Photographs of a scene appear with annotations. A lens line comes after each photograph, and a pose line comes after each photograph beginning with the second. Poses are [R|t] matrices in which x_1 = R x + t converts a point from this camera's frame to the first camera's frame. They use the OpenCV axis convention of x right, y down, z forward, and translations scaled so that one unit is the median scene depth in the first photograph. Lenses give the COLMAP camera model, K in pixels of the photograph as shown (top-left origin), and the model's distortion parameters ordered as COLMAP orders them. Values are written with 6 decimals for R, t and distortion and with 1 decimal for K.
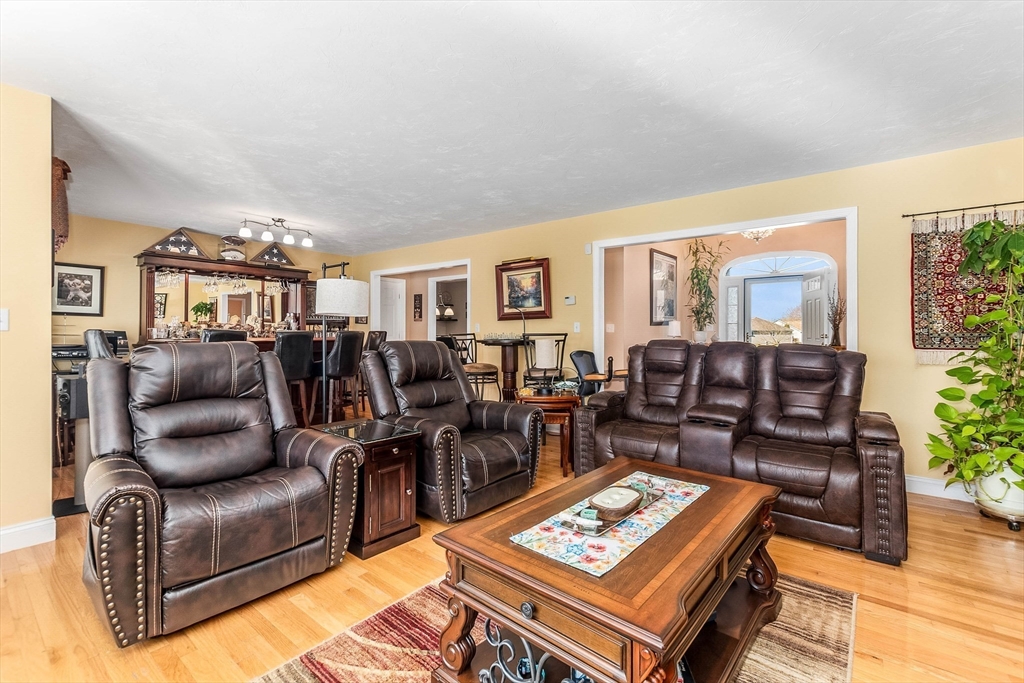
lens RADIAL K [[452.6, 0, 509.0], [0, 452.6, 334.4], [0, 0, 1]] dist [0.002393, -0.001411]
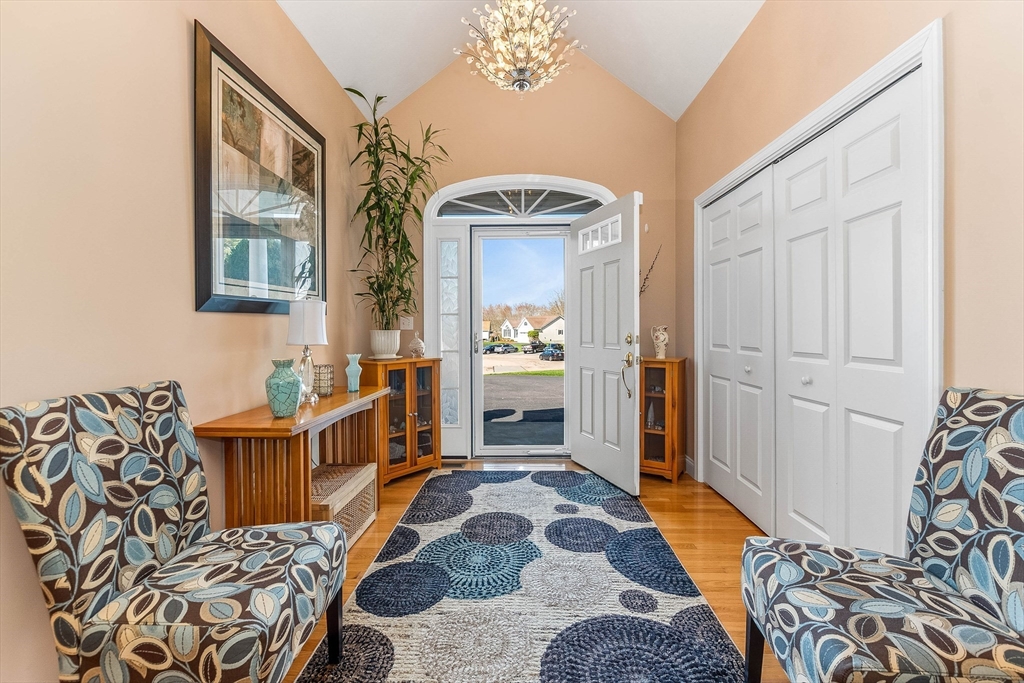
lens RADIAL K [[452.6, 0, 513.5], [0, 452.6, 338.6], [0, 0, 1]] dist [0.002393, -0.001411]
pose [[0.793617, -0.010487, 0.608327, 0.252964], [0.008400, 0.999945, 0.006280, -0.001203], [-0.608359, 0.000126, 0.793662, 0.576164]]
